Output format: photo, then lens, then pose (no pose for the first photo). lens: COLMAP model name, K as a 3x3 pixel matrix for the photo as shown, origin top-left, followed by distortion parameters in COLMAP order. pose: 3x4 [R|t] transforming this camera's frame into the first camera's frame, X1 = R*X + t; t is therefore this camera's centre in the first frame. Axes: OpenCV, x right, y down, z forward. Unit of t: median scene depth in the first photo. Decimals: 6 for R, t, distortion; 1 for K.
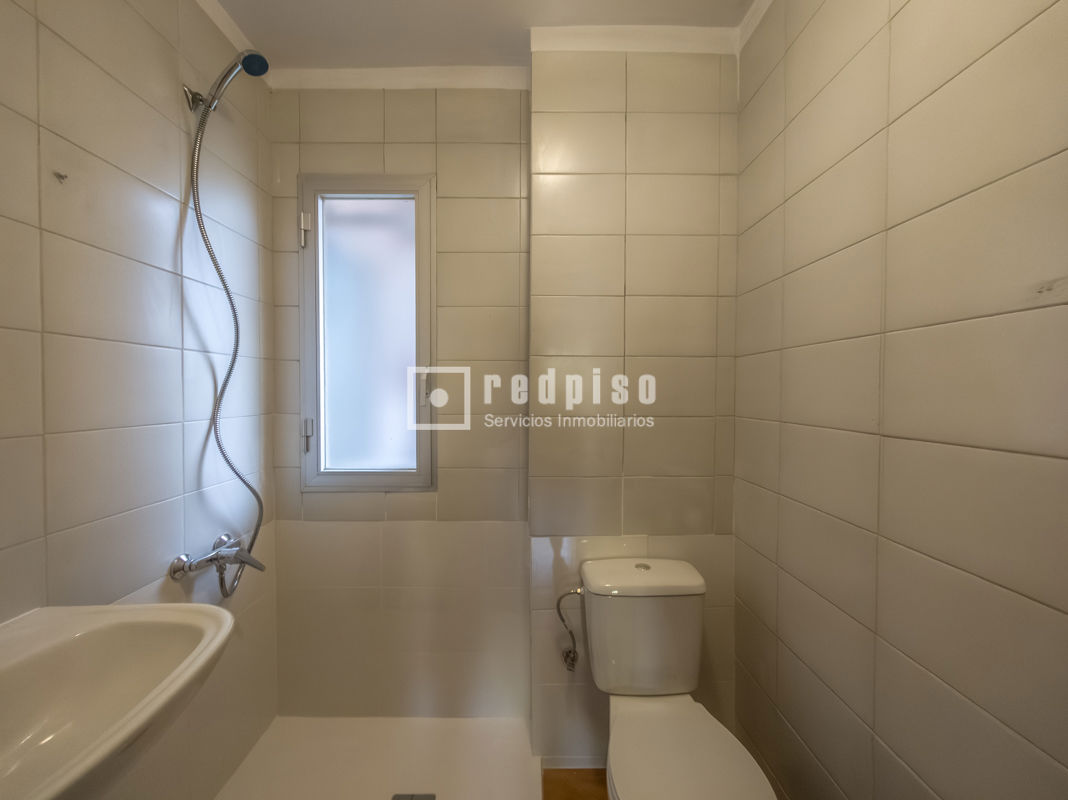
lens RADIAL K [[386.8, 0, 532.3], [0, 386.8, 398.5], [0, 0, 1]] dist [0.001922, 0.000057]
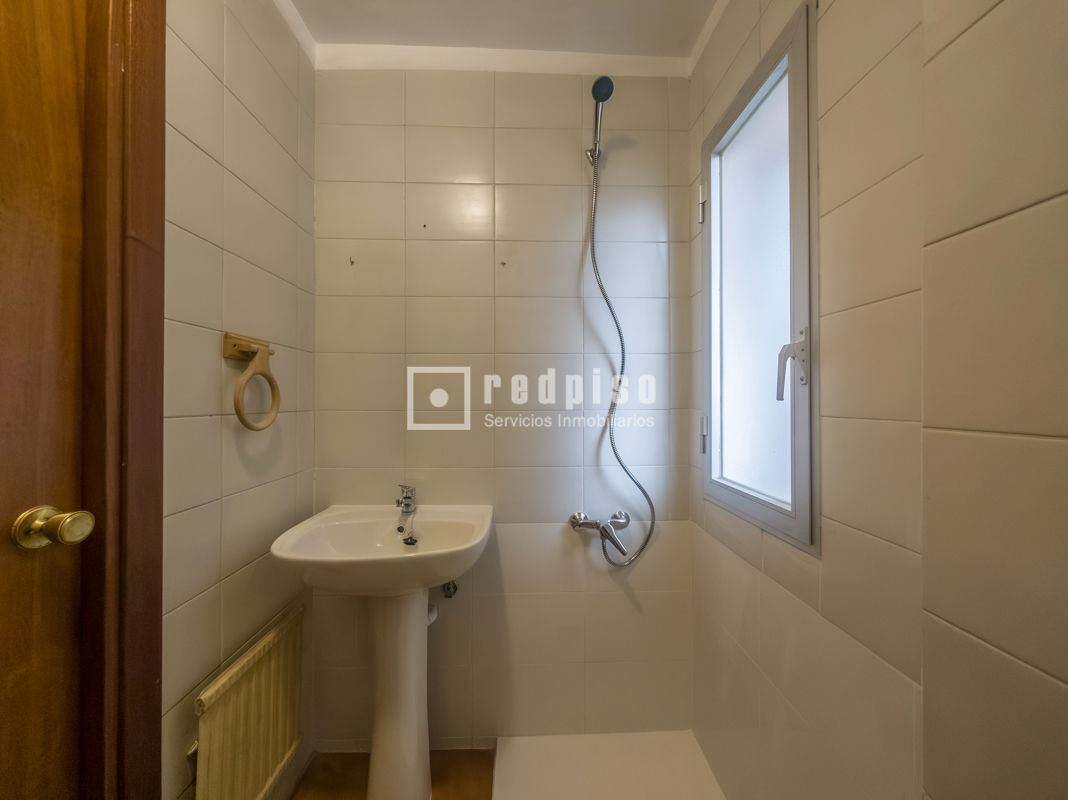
lens RADIAL K [[386.8, 0, 532.3], [0, 386.8, 398.5], [0, 0, 1]] dist [0.001922, 0.000057]
pose [[0.021884, -0.014316, -0.999658, 0.282290], [-0.016137, 0.999762, -0.014671, 0.033412], [0.999630, 0.016452, 0.021648, 0.592885]]
